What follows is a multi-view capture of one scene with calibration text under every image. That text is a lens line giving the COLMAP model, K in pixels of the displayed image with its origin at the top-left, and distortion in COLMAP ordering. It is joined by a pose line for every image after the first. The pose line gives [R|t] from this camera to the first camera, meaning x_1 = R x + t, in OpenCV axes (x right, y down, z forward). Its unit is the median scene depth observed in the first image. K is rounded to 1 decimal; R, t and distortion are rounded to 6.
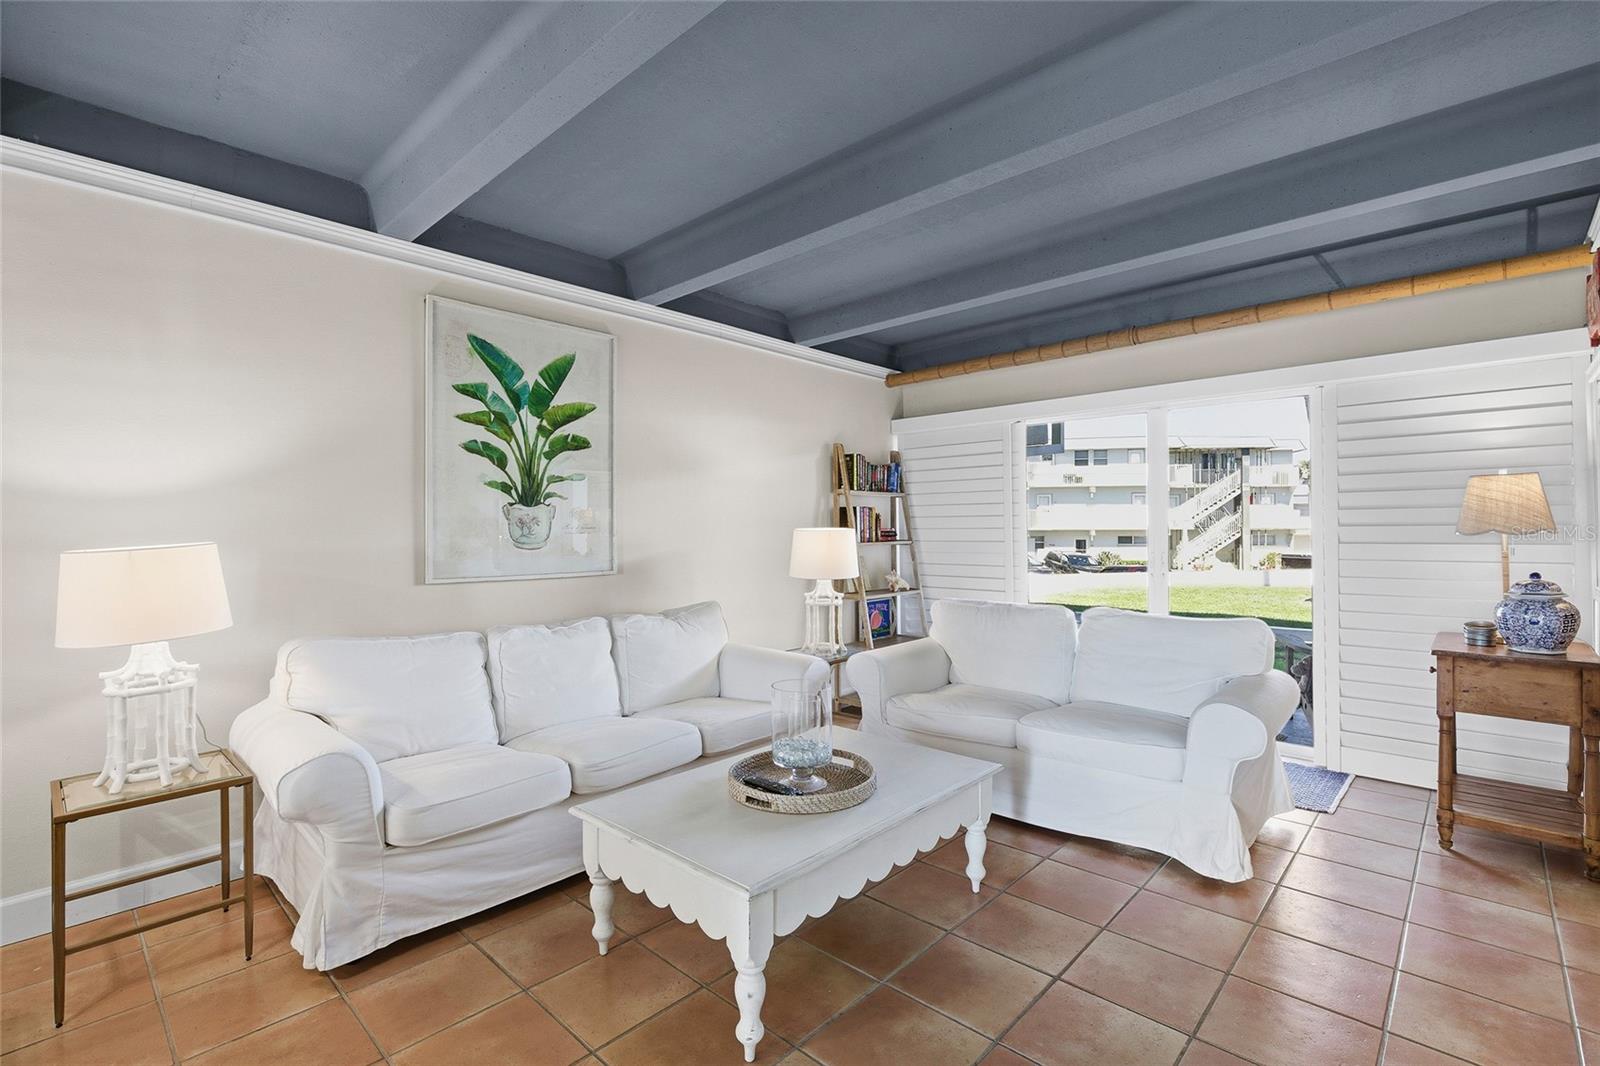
lens RADIAL K [[733.3, 0, 799.3], [0, 733.3, 529.4], [0, 0, 1]] dist [-0.001970, 0.001106]
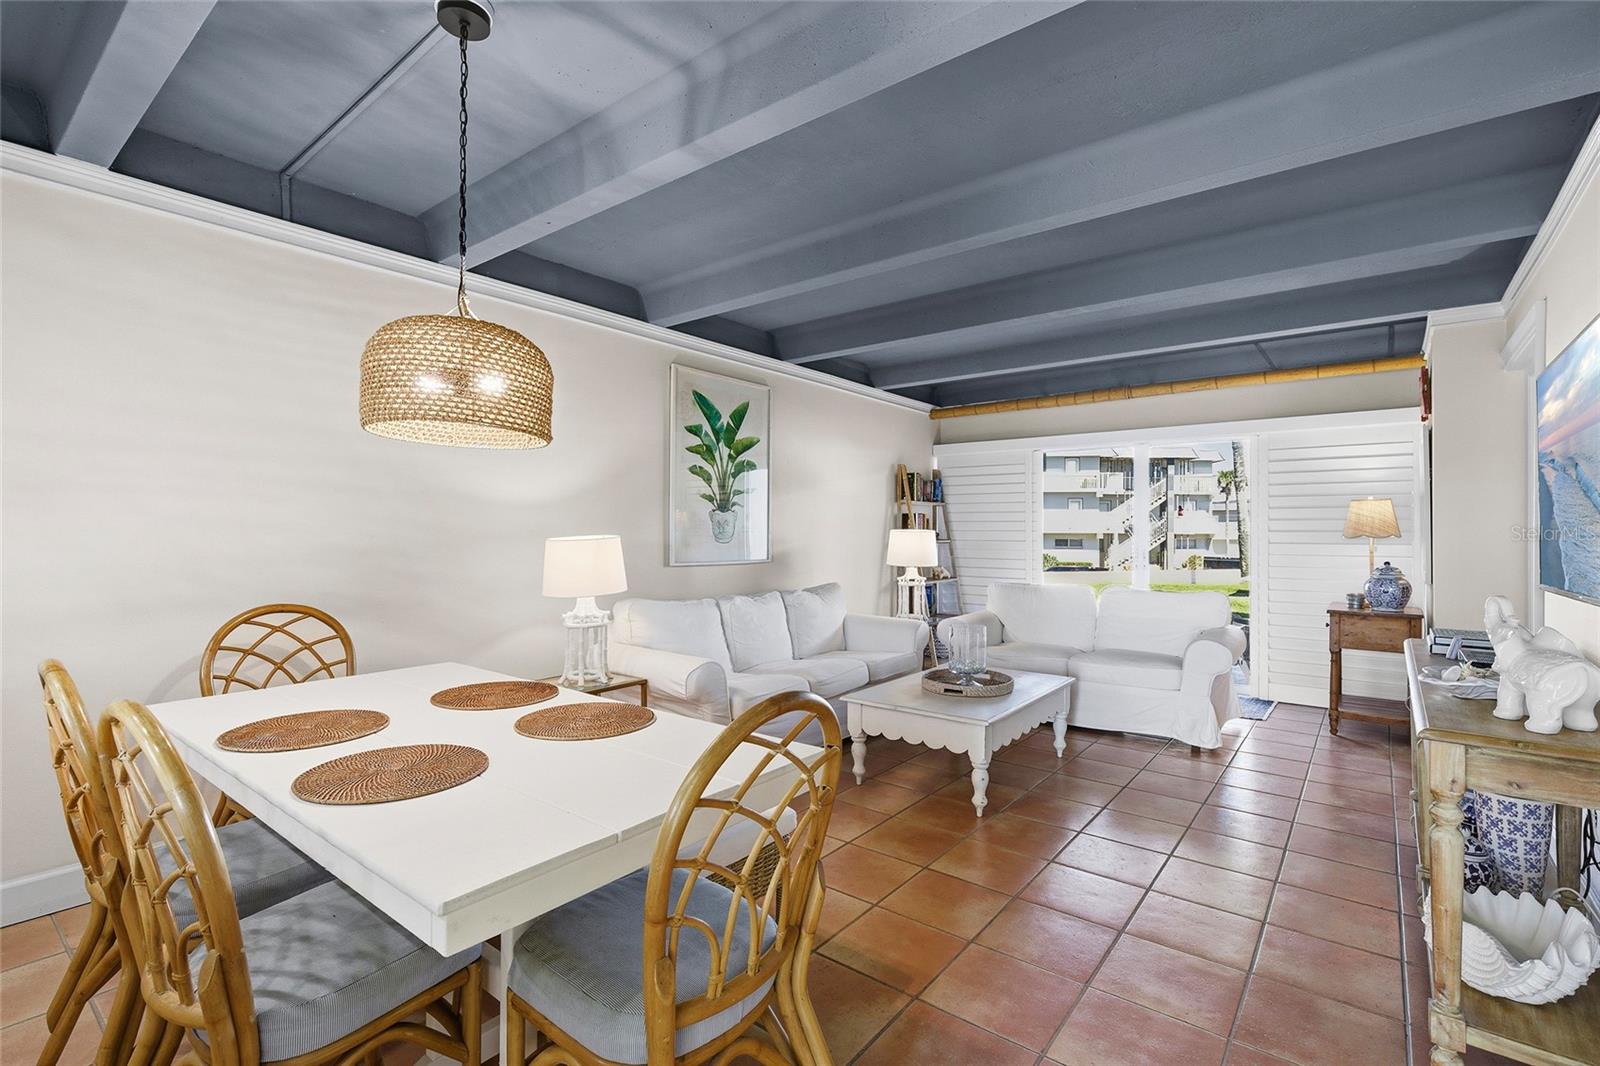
lens RADIAL K [[733.3, 0, 799.8], [0, 733.3, 530.5], [0, 0, 1]] dist [-0.001970, 0.001106]
pose [[0.996444, 0.009485, 0.083723, -0.326491], [-0.009519, 0.999955, -0.000001, 0.002380], [-0.083719, -0.000796, 0.996489, -0.387819]]
